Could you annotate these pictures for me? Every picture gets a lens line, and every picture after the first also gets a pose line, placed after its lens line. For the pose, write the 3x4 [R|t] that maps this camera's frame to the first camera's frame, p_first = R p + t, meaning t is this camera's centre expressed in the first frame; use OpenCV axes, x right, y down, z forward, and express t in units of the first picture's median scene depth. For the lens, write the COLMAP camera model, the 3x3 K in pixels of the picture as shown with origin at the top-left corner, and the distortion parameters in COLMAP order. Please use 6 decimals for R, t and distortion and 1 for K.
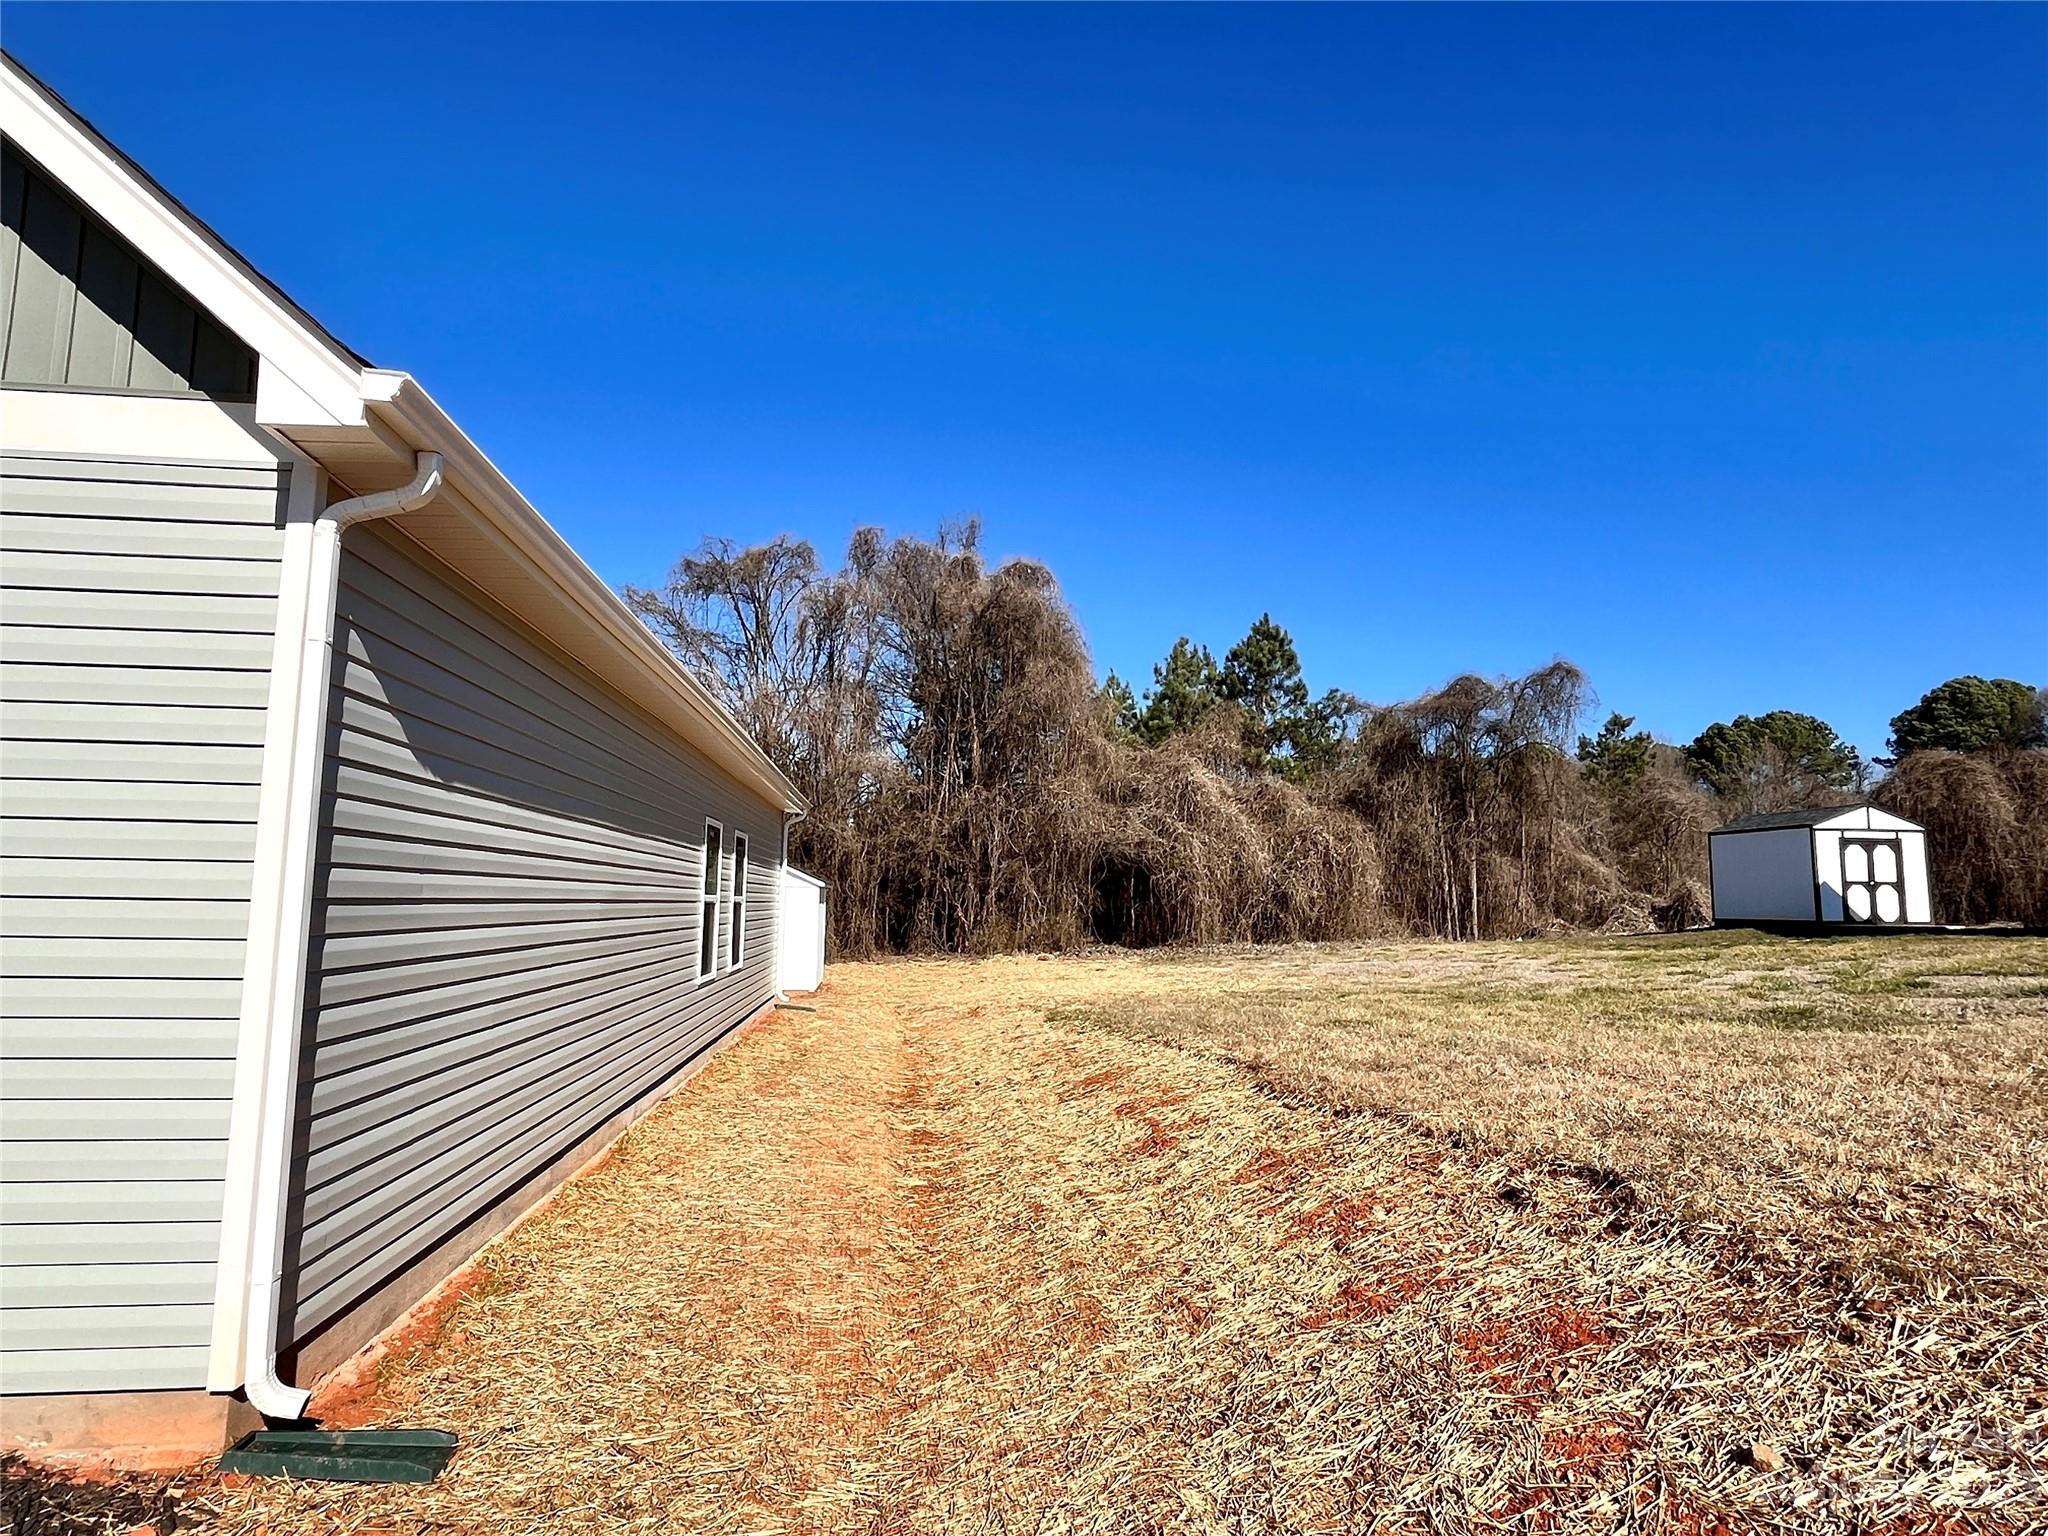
lens RADIAL K [[1132.3, 0, 1031.3], [0, 1132.3, 763.3], [0, 0, 1]] dist [-0.006447, 0.001895]
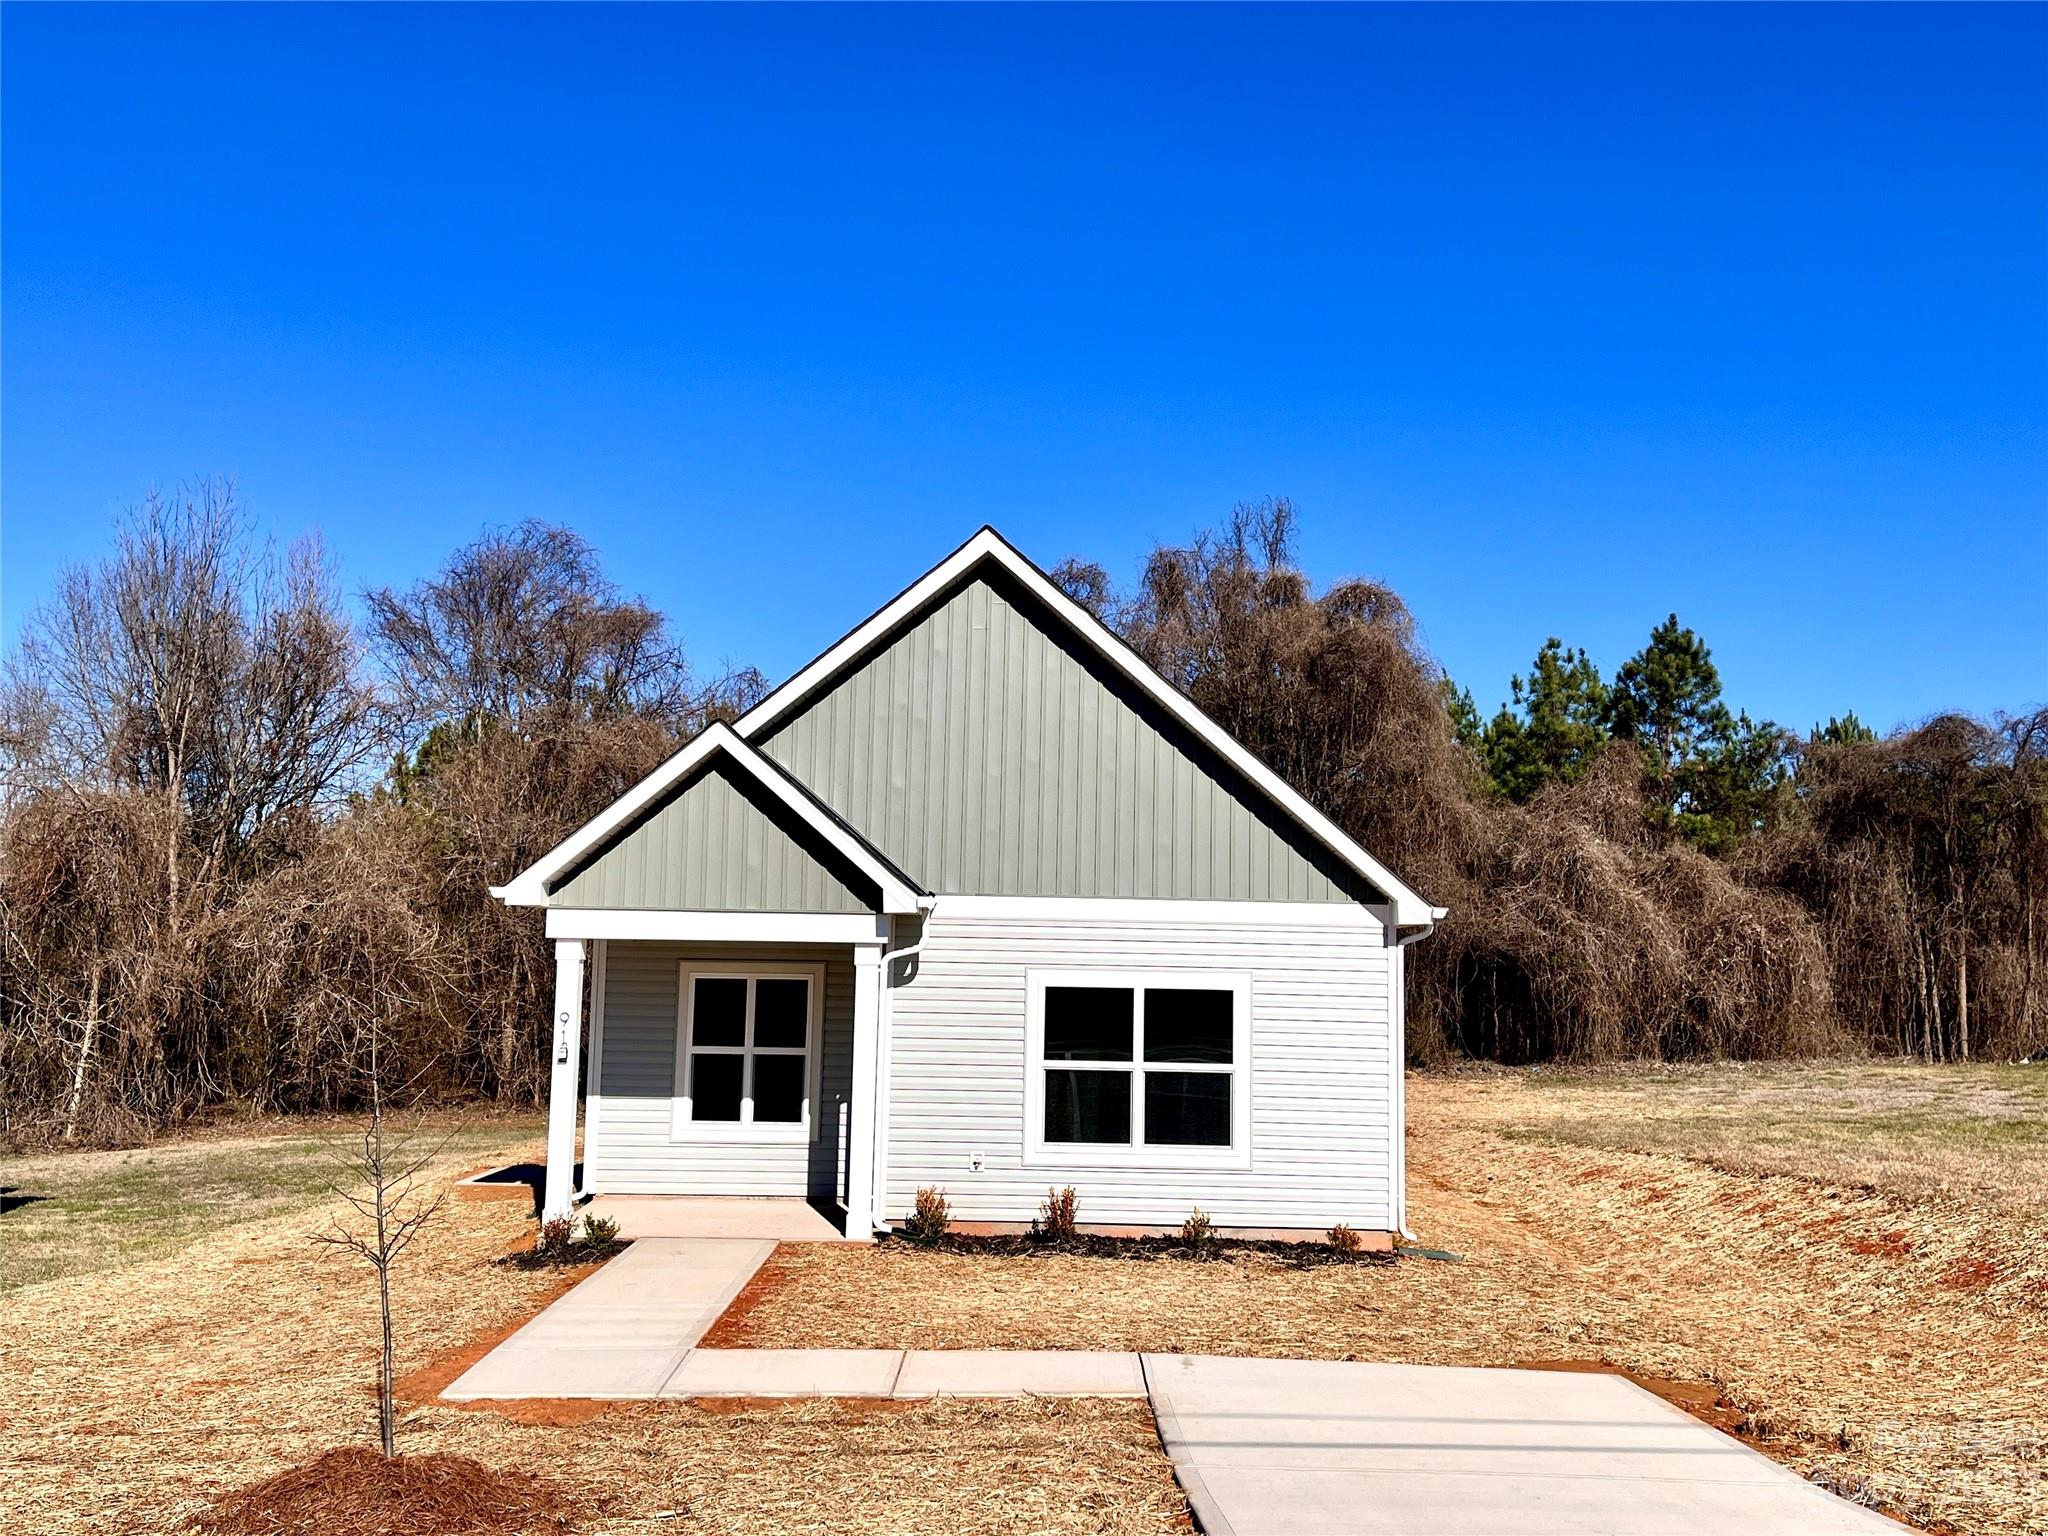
lens RADIAL K [[1879.9, 0, 1029.5], [0, 1879.9, 770.4], [0, 0, 1]] dist [0.022785, 0.013151]
pose [[0.993532, -0.004577, -0.113461, -0.091430], [0.006420, 0.999853, 0.015885, -0.067376], [0.113371, -0.016510, 0.993415, -0.354569]]
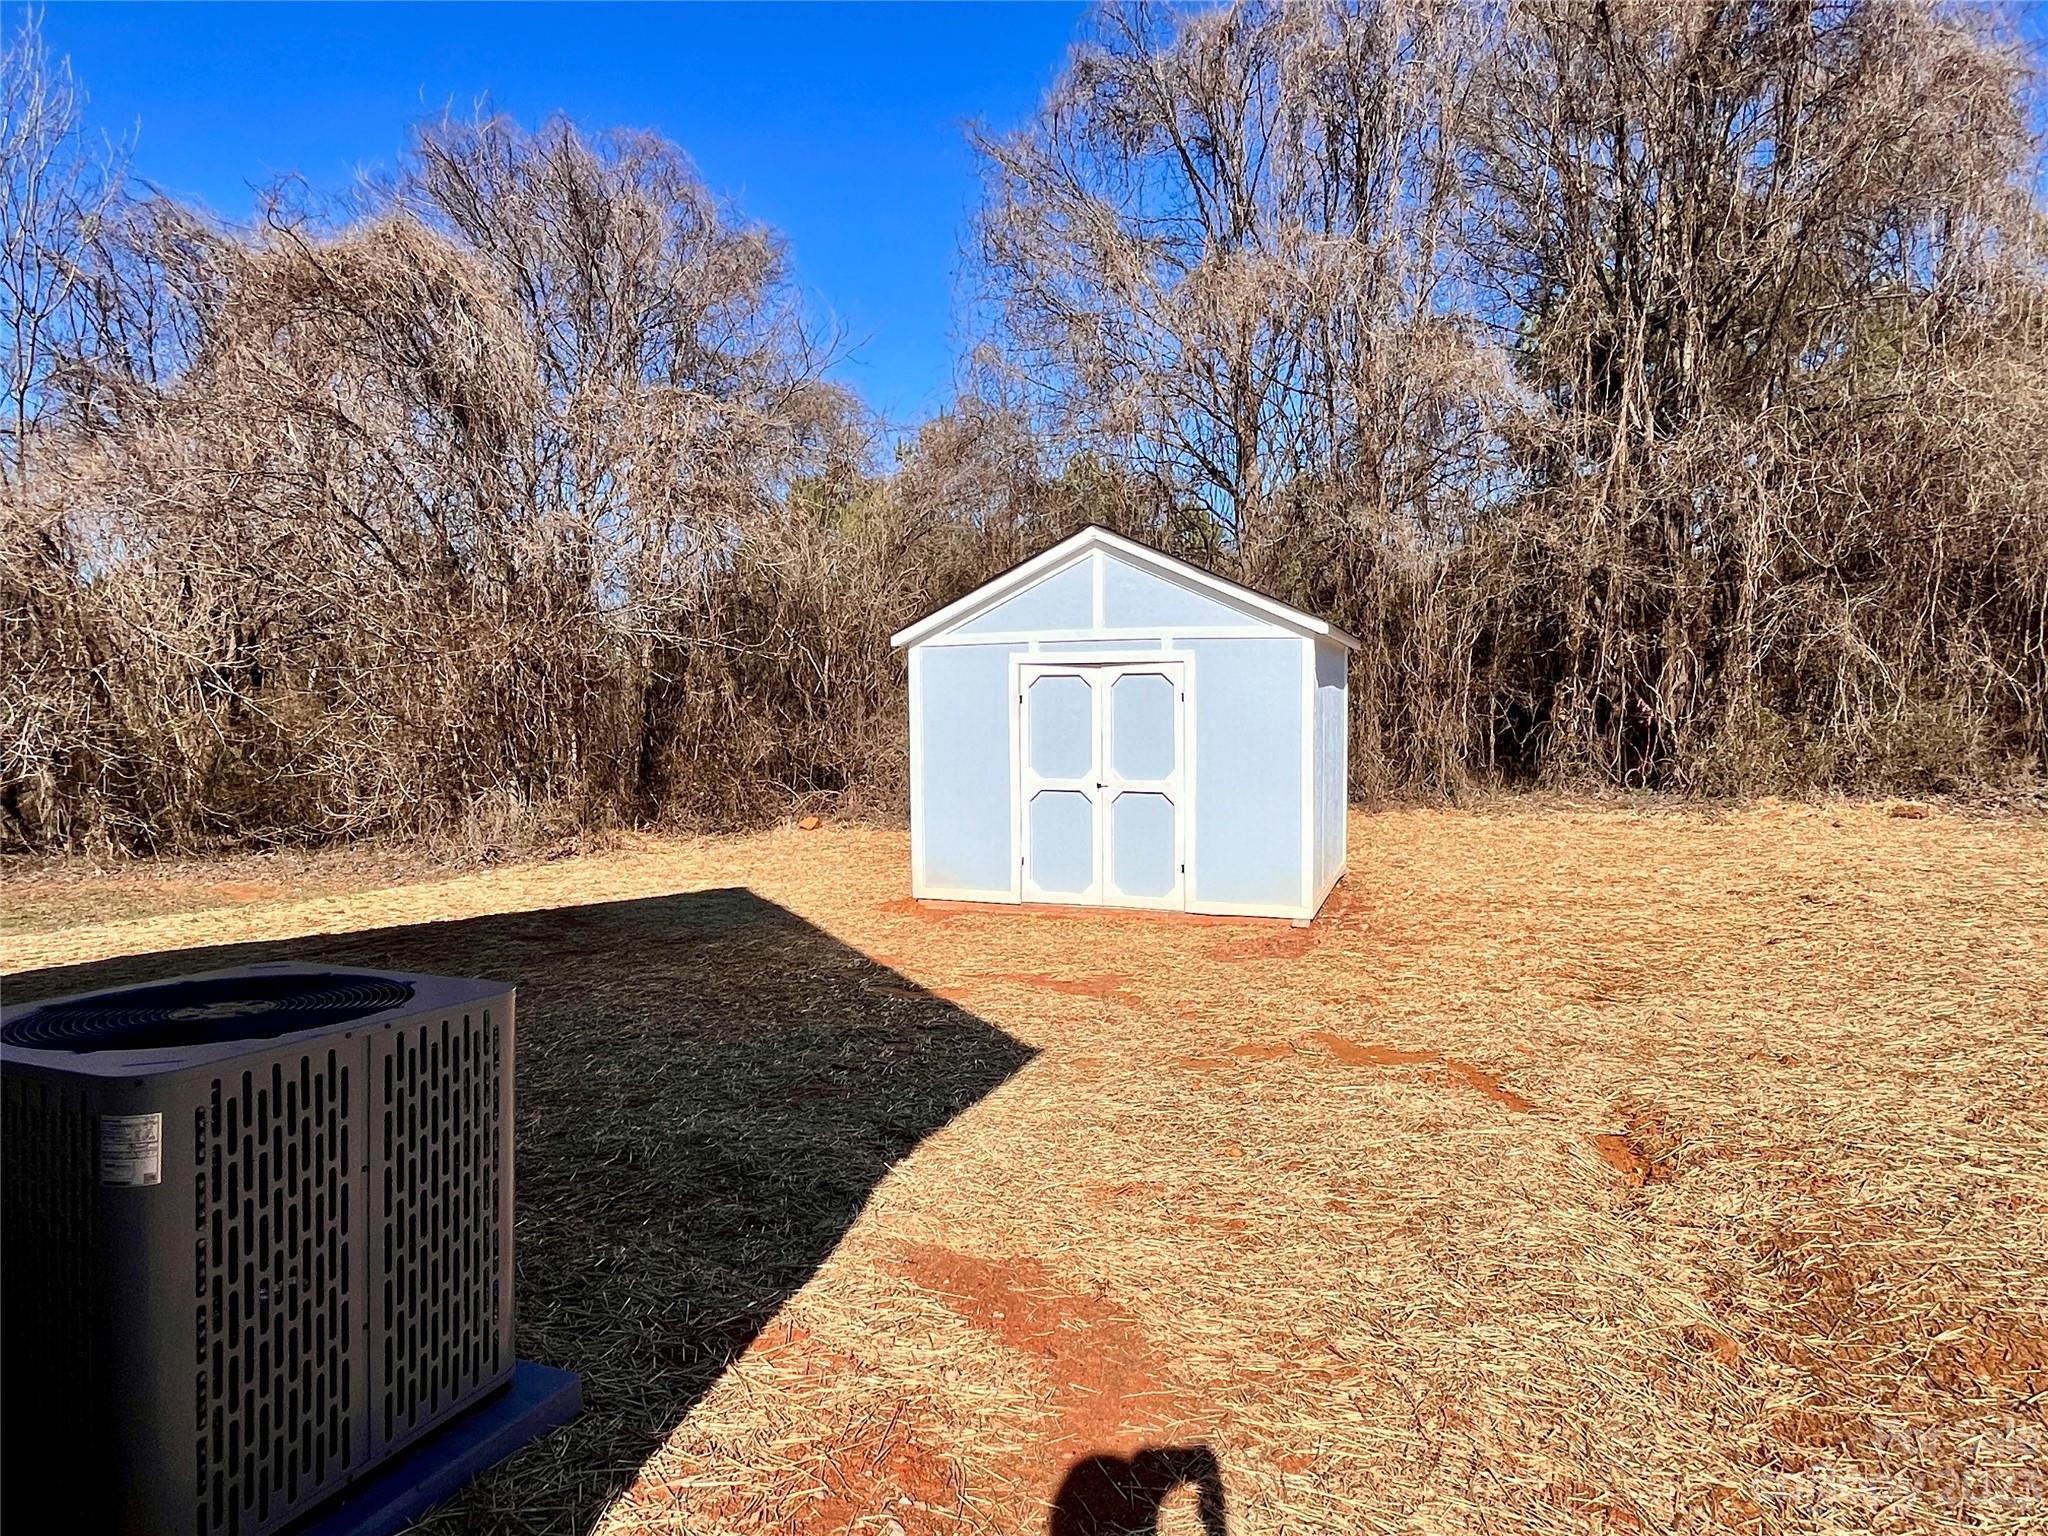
lens RADIAL K [[1132.3, 0, 1031.5], [0, 1132.3, 751.4], [0, 0, 1]] dist [-0.006447, 0.001895]
pose [[0.893463, 0.001387, -0.449135, -0.087157], [0.055762, 0.991916, 0.113990, 0.085342], [0.445662, -0.126890, 0.886162, 0.489789]]
